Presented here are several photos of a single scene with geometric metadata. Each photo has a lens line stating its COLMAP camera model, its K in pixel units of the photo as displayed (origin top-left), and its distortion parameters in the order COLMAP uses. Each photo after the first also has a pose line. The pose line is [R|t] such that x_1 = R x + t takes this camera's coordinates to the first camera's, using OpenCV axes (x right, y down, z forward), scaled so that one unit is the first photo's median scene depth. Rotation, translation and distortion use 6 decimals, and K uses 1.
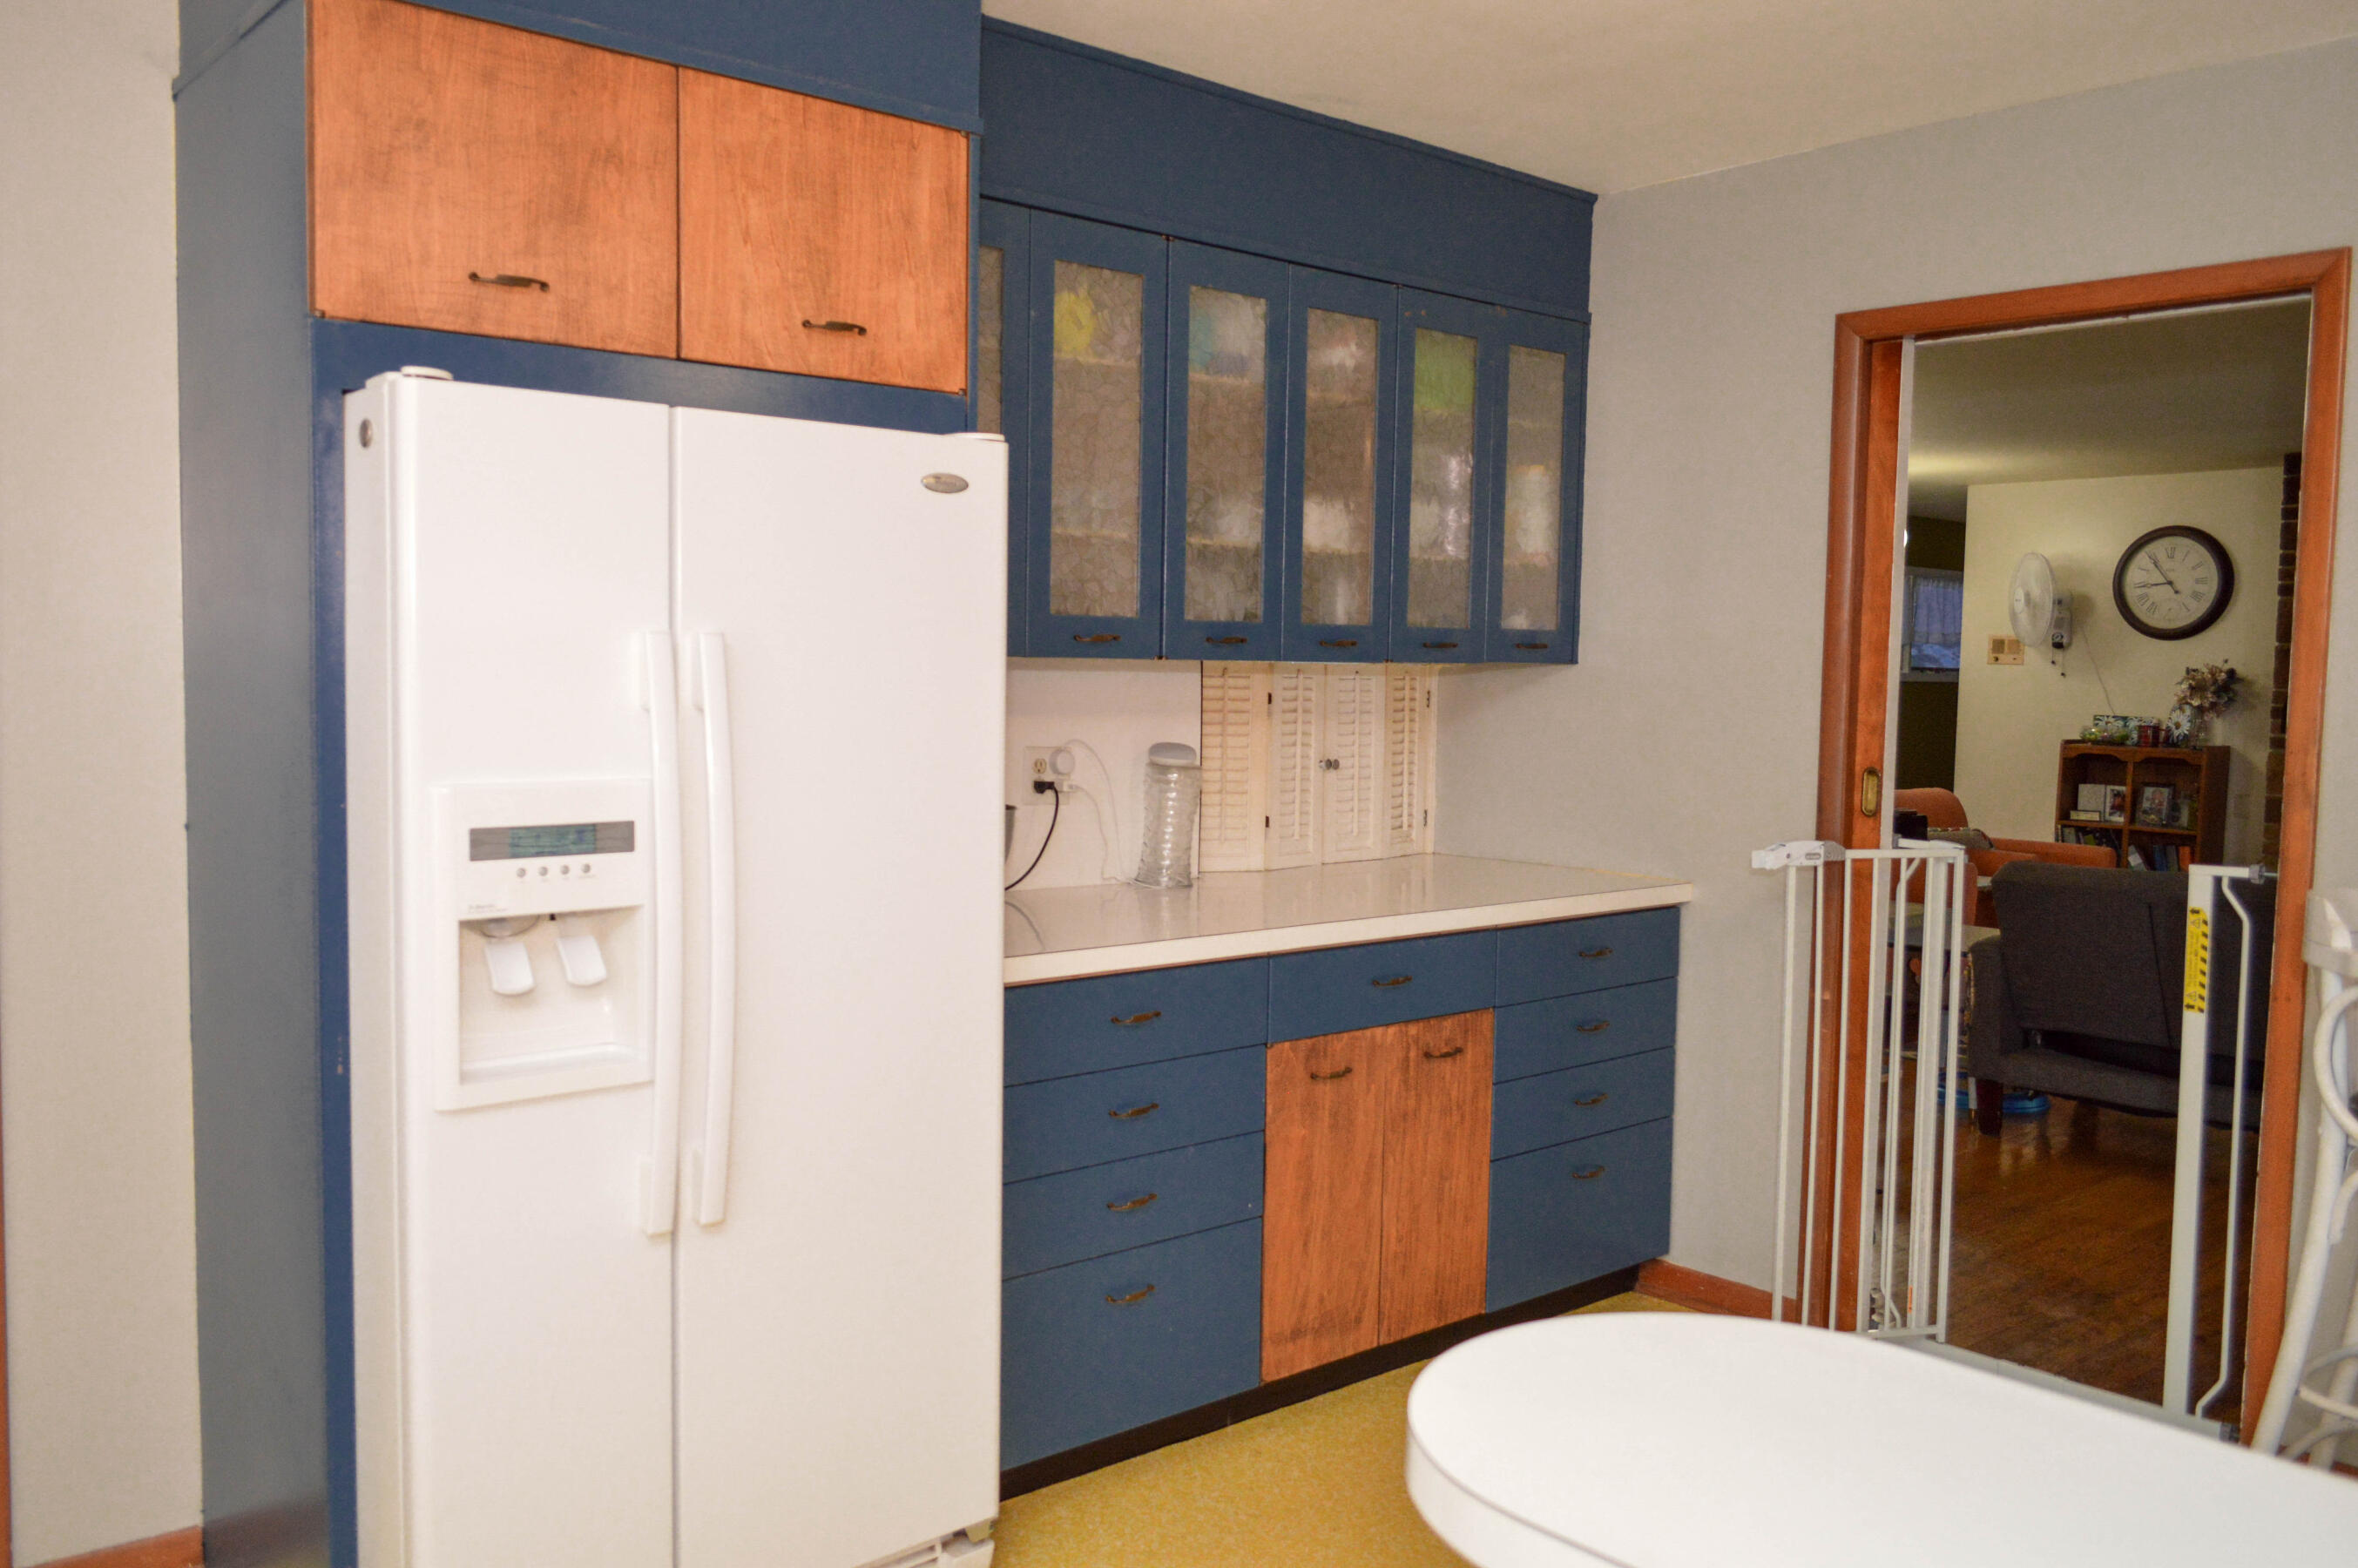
lens RADIAL K [[1854.8, 0, 1179.0], [0, 1854.8, 784.0], [0, 0, 1]] dist [-0.005116, 0.004115]
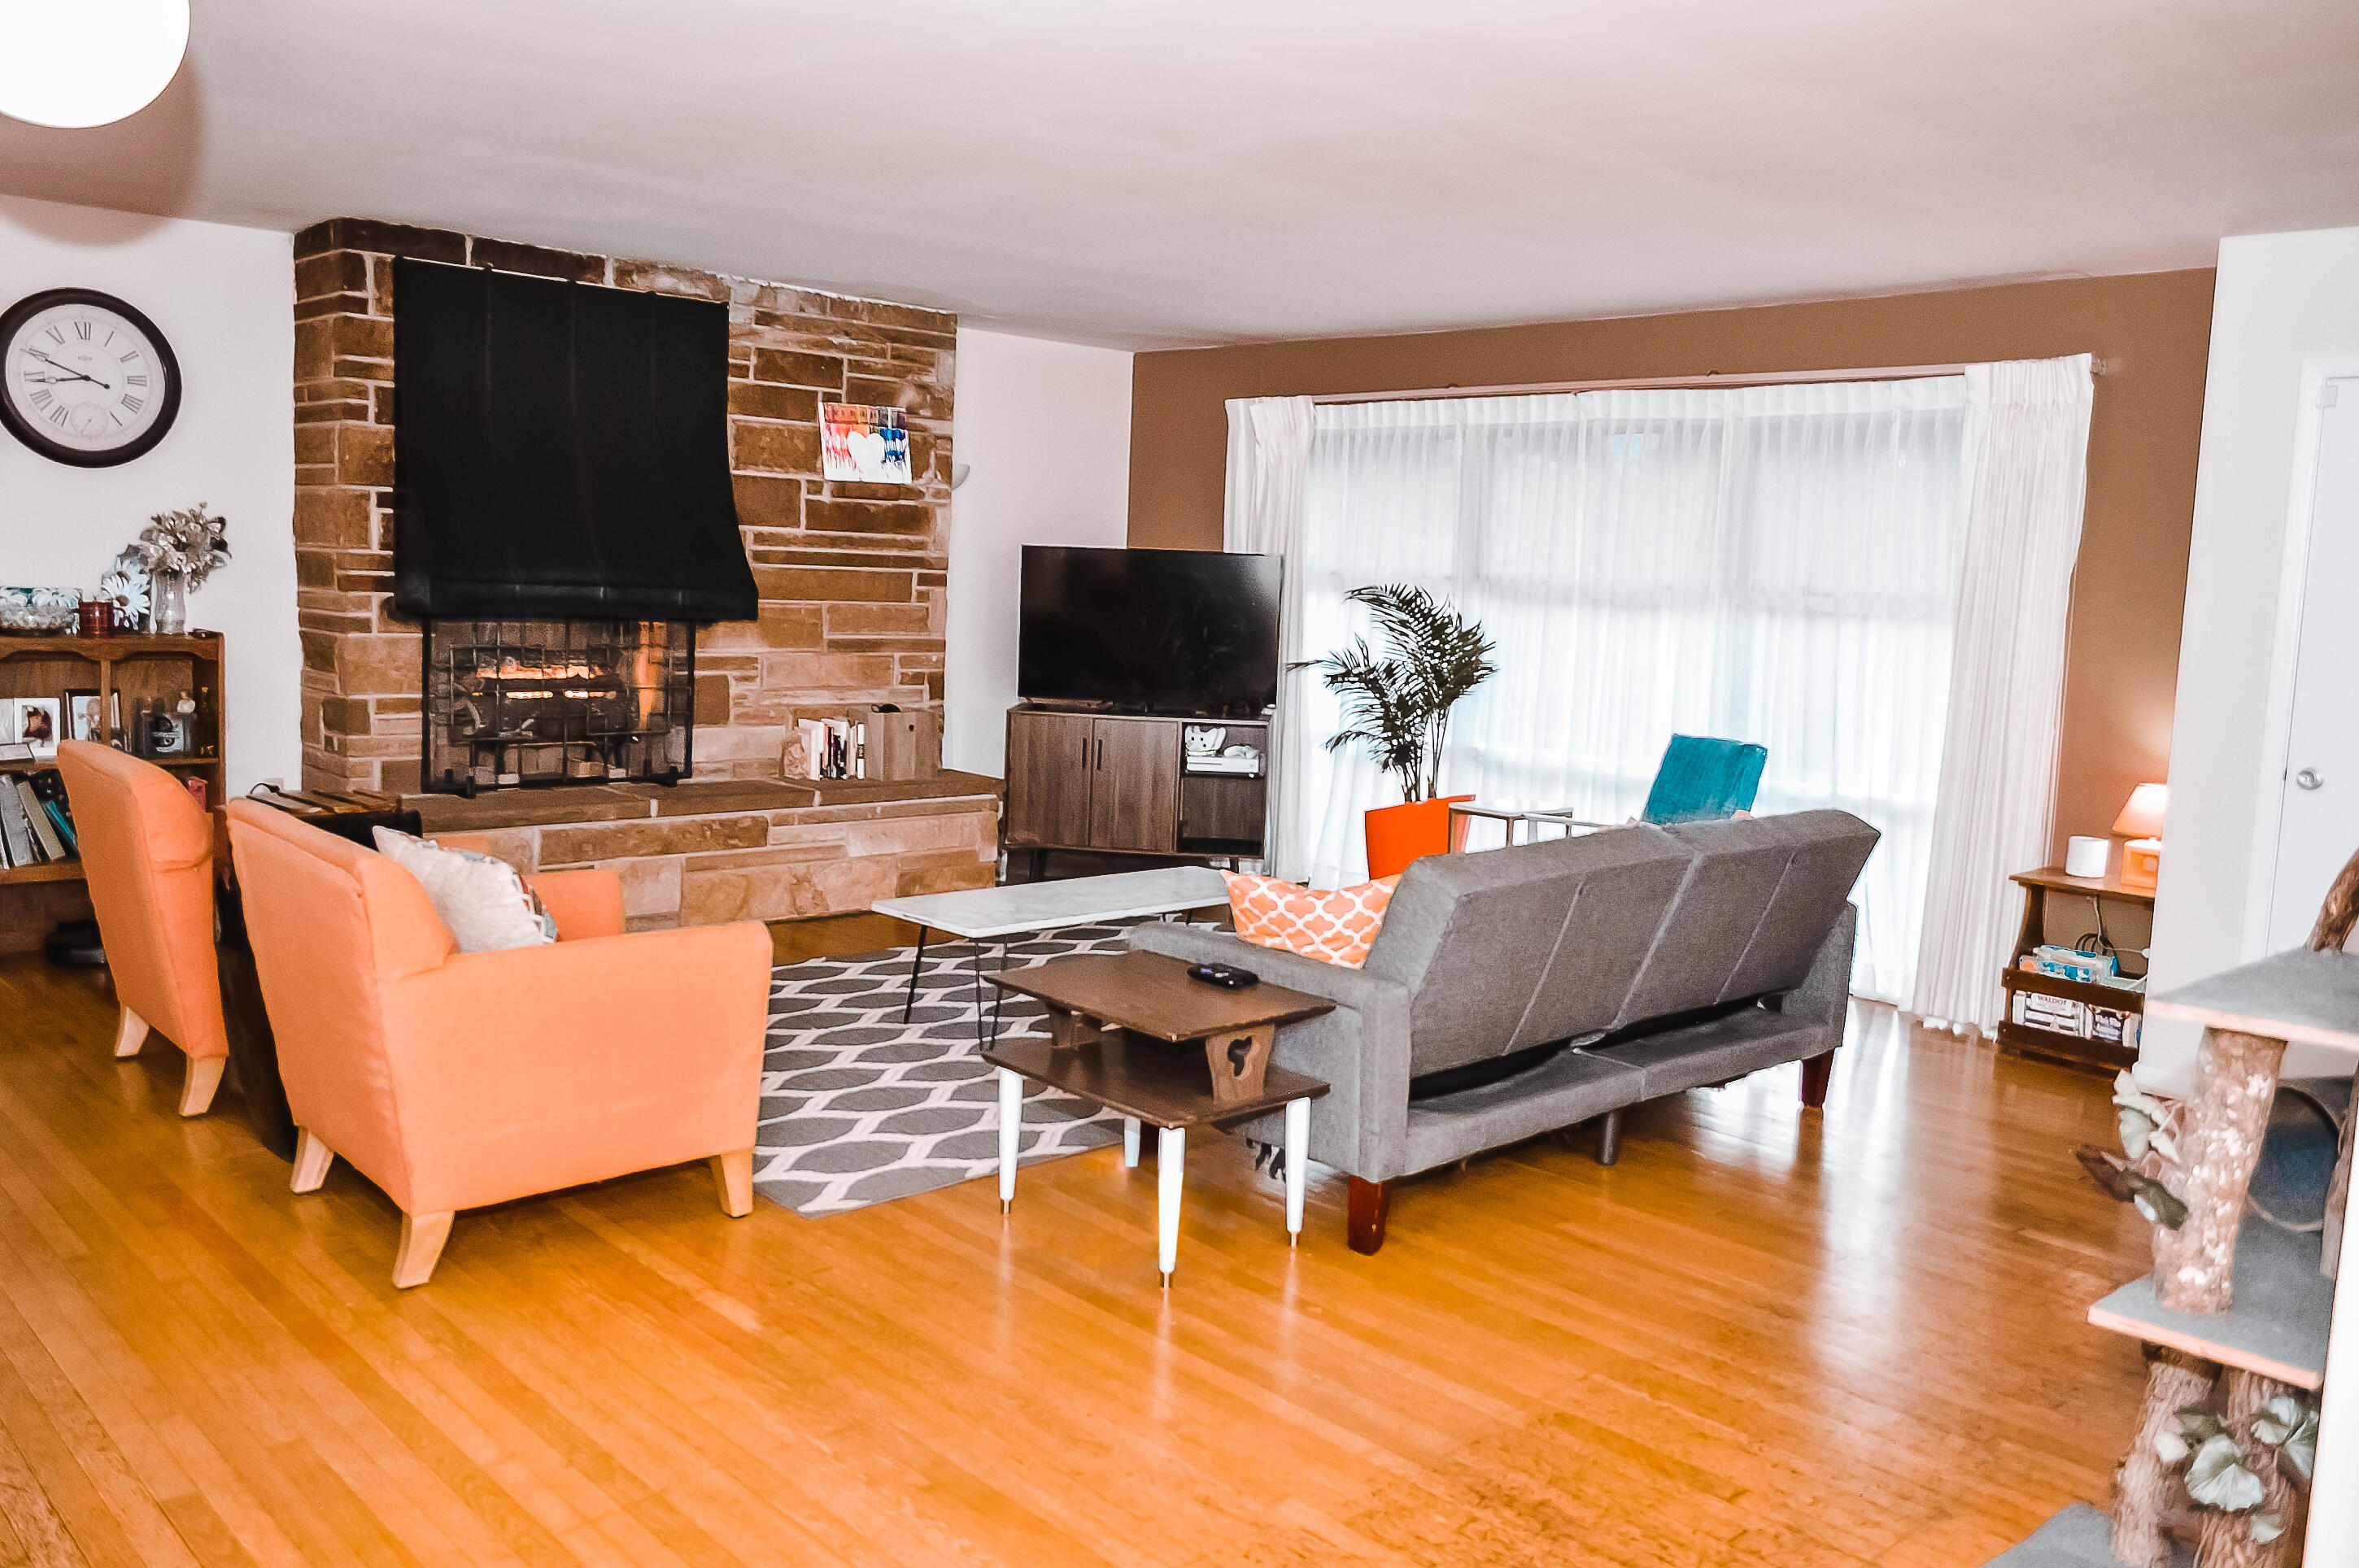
lens RADIAL K [[1855.4, 0, 1179.5], [0, 1855.4, 784.0], [0, 0, 1]] dist [-0.005116, 0.004115]
pose [[-0.041178, -0.131977, 0.990397, -0.133940], [0.021933, 0.990880, 0.132953, -0.046272], [-0.998911, 0.027198, -0.037908, 0.650432]]
